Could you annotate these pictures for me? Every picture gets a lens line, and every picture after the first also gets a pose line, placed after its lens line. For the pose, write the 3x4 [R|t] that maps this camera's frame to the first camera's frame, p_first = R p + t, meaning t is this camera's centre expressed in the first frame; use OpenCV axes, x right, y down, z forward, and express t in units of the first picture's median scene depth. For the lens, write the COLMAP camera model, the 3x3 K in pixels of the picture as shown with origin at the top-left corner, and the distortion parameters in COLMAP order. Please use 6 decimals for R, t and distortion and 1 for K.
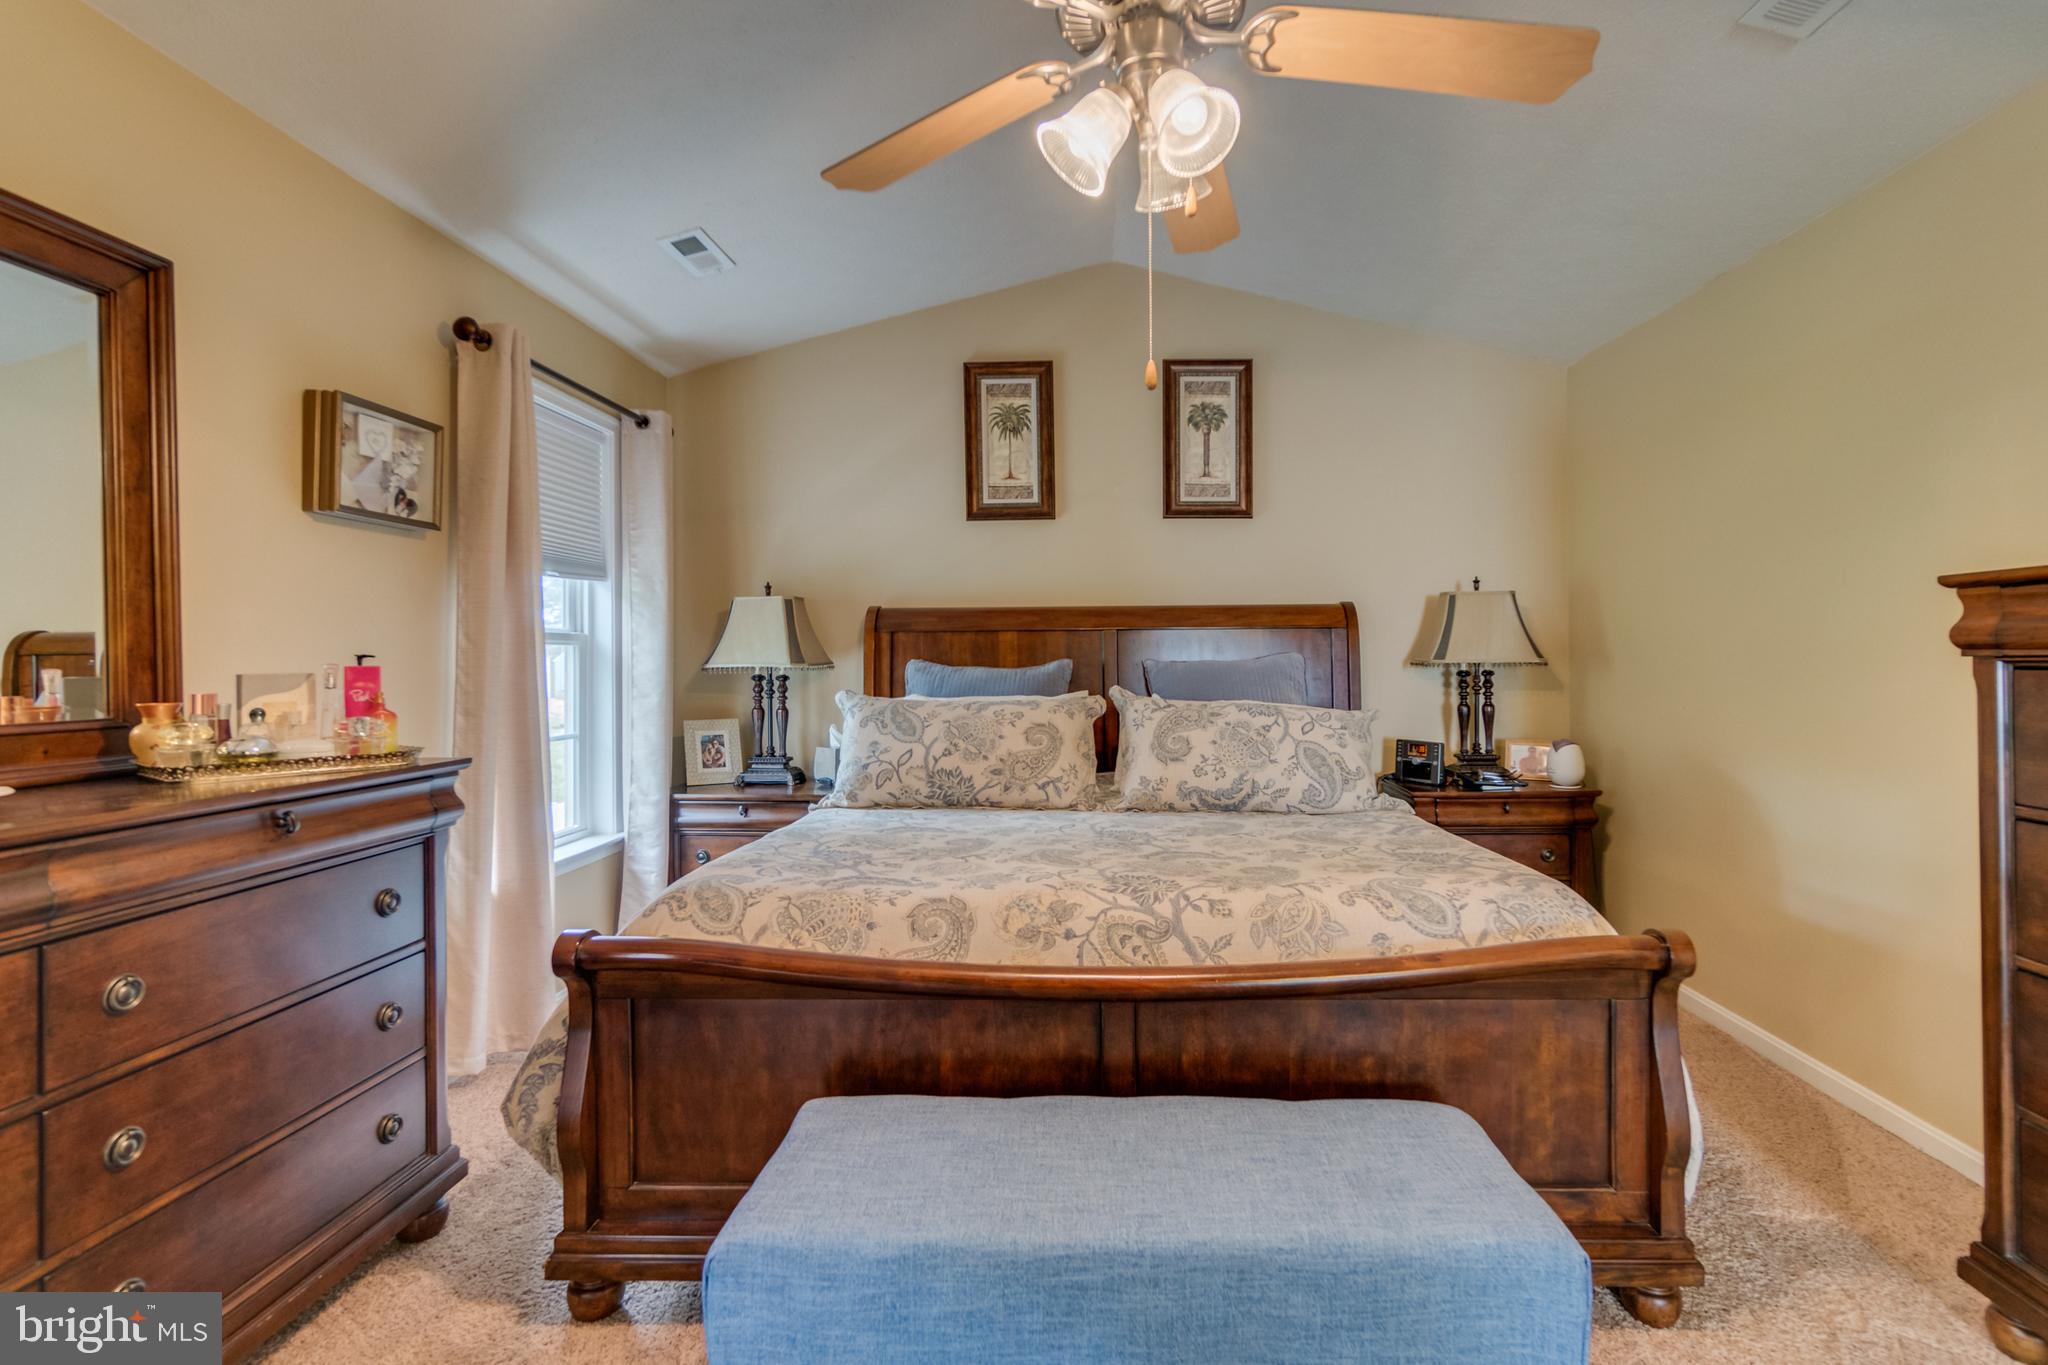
lens RADIAL K [[949.2, 0, 1080.0], [0, 949.2, 658.0], [0, 0, 1]] dist [-0.005257, -0.000267]
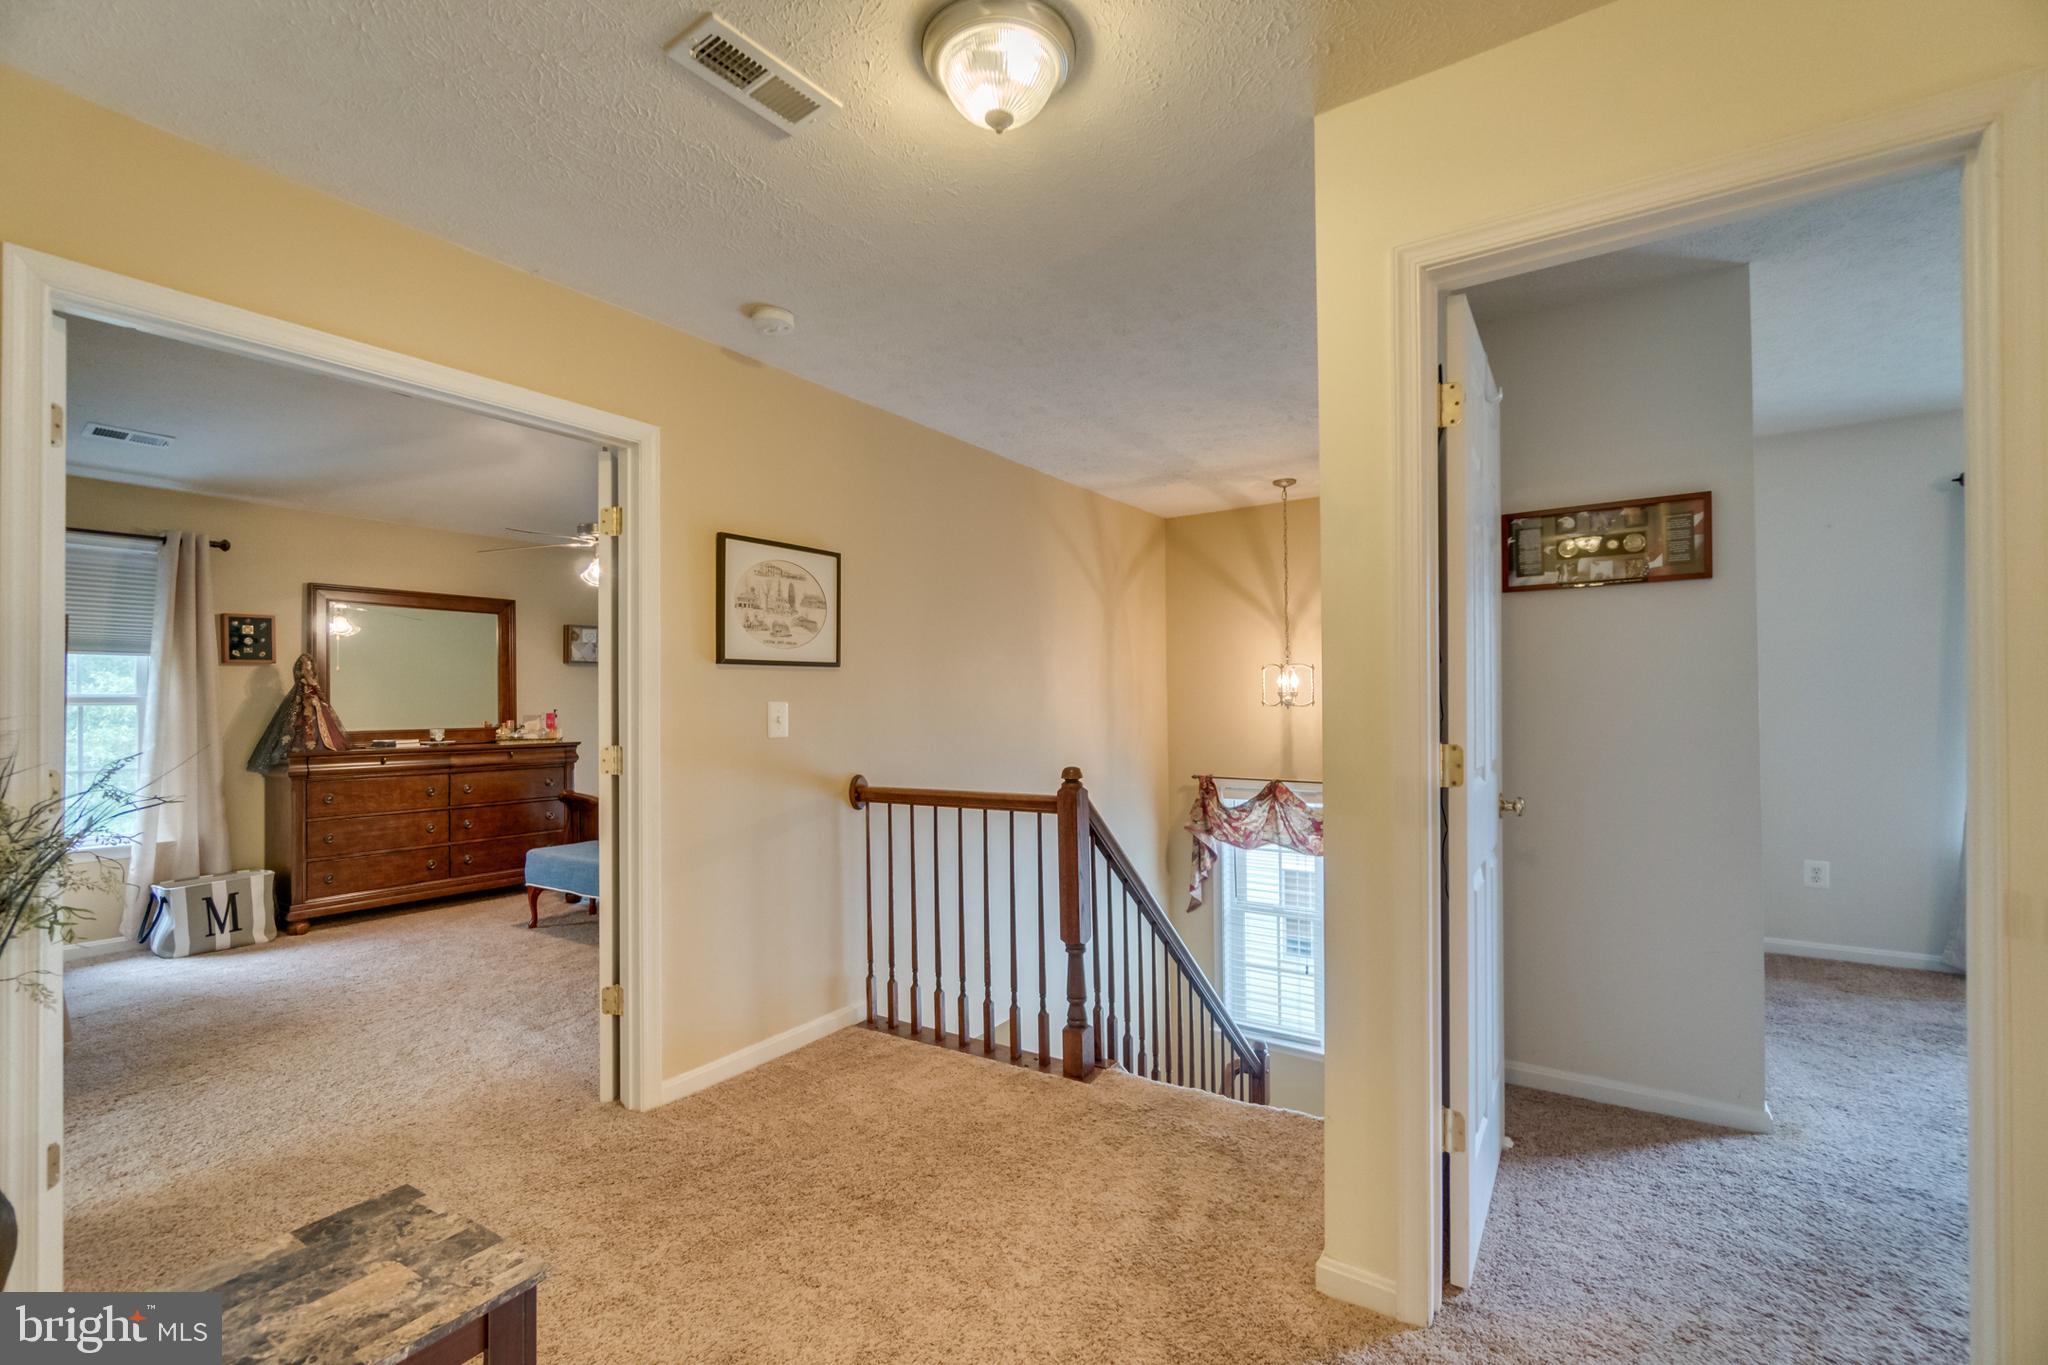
lens RADIAL K [[881.3, 0, 1022.6], [0, 881.3, 690.8], [0, 0, 1]] dist [-0.000119, 0.000154]
pose [[0.835938, -0.006046, -0.548790, 1.547419], [0.001035, 0.999955, -0.009440, -0.025607], [0.548823, 0.007323, 0.835907, -0.461335]]
